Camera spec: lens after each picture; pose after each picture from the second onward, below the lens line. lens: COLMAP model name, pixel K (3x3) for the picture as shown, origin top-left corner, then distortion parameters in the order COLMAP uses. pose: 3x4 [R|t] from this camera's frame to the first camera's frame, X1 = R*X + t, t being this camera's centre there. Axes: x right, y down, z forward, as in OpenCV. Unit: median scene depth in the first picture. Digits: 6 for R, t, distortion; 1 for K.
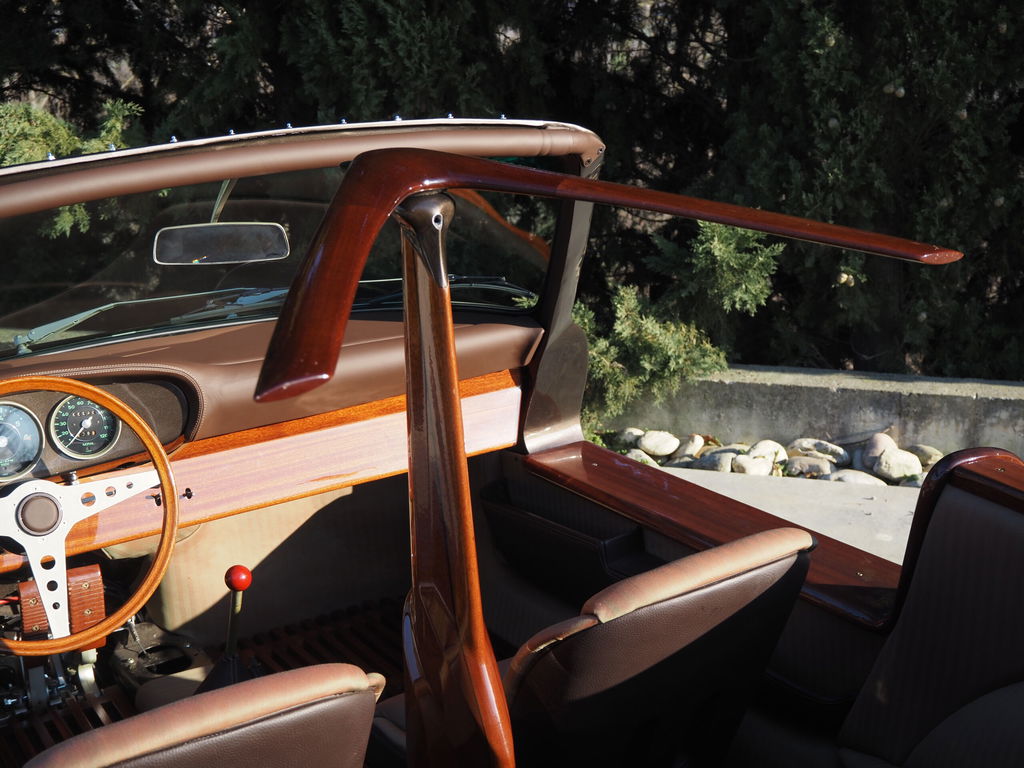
lens RADIAL K [[1424.2, 0, 514.4], [0, 1424.2, 378.7], [0, 0, 1]] dist [0.031772, 0.000000]
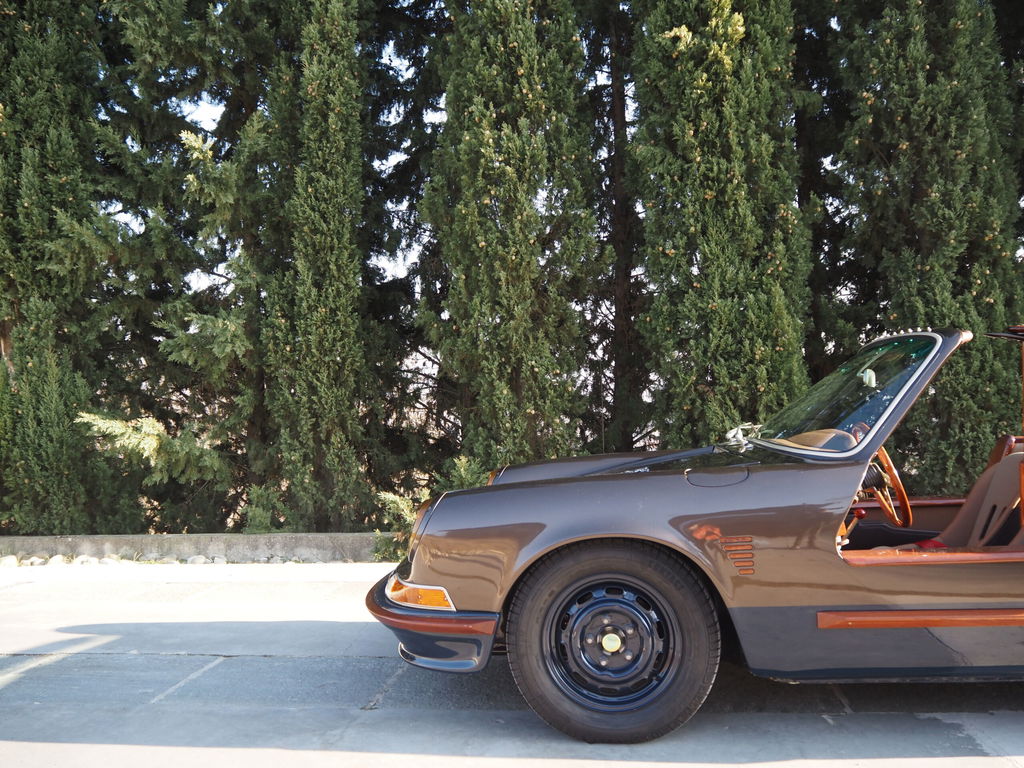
lens RADIAL K [[851.1, 0, 511.2], [0, 851.1, 387.3], [0, 0, 1]] dist [-0.050591, 0.025146]
pose [[0.976556, 0.020473, 0.214289, -0.086725], [0.050131, 0.946469, -0.318878, 0.226114], [-0.209346, 0.322145, 0.923253, -0.377944]]
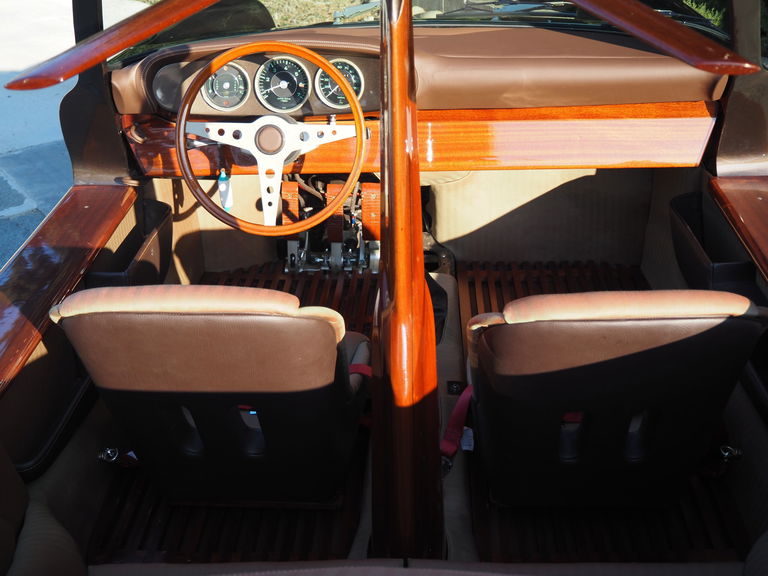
lens RADIAL K [[1068.1, 0, 383.8], [0, 1068.1, 285.1], [0, 0, 1]] dist [0.031772, 0.000000]
pose [[0.818688, 0.277585, -0.502689, 0.262007], [-0.160757, 0.951189, 0.263434, -0.051945], [0.551277, -0.134860, 0.823351, 0.116140]]
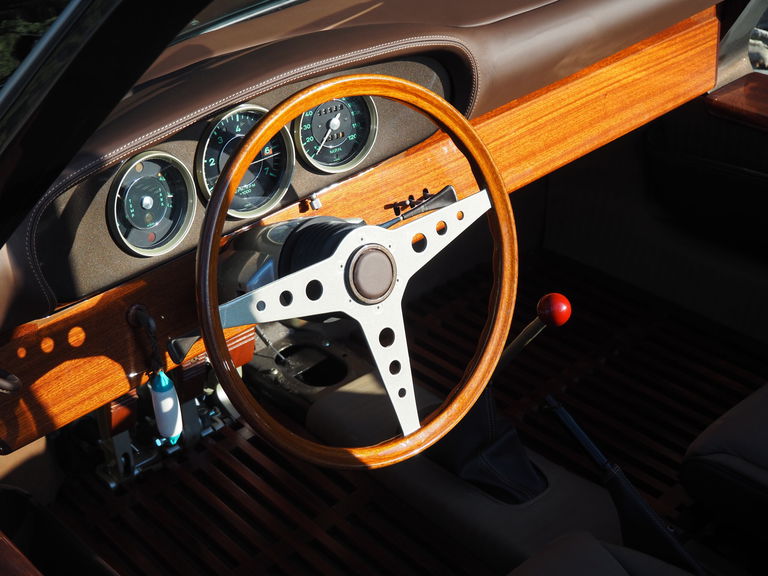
lens RADIAL K [[1188.5, 0, 383.7], [0, 1188.5, 283.8], [0, 0, 1]] dist [0.042846, 0.000000]
pose [[0.983230, -0.094879, 0.155747, -0.316197], [0.048972, 0.960005, 0.275666, -0.047068], [-0.175673, -0.263416, 0.948552, 0.333160]]
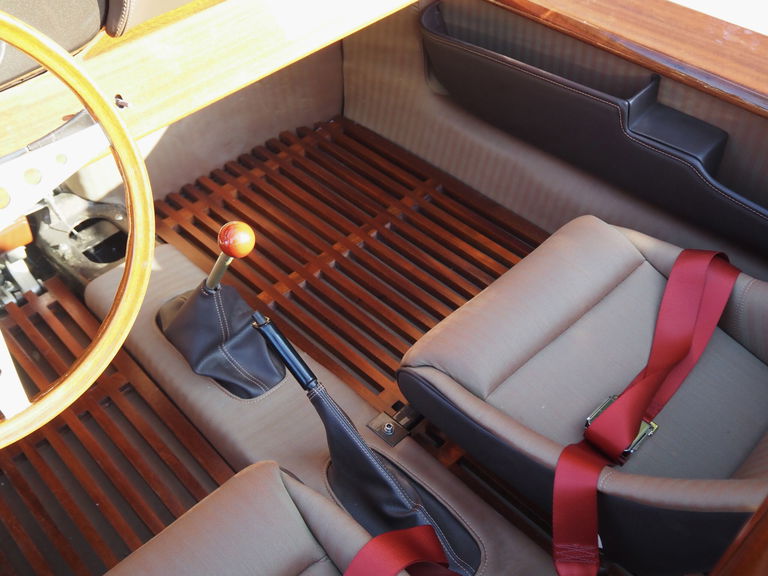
lens RADIAL K [[802.8, 0, 382.3], [0, 802.8, 291.4], [0, 0, 1]] dist [0.010039, 0.000000]
pose [[0.979058, -0.133072, 0.154071, -0.154209], [0.036821, 0.860062, 0.508859, -0.034196], [-0.200225, -0.492529, 0.846950, 0.517341]]
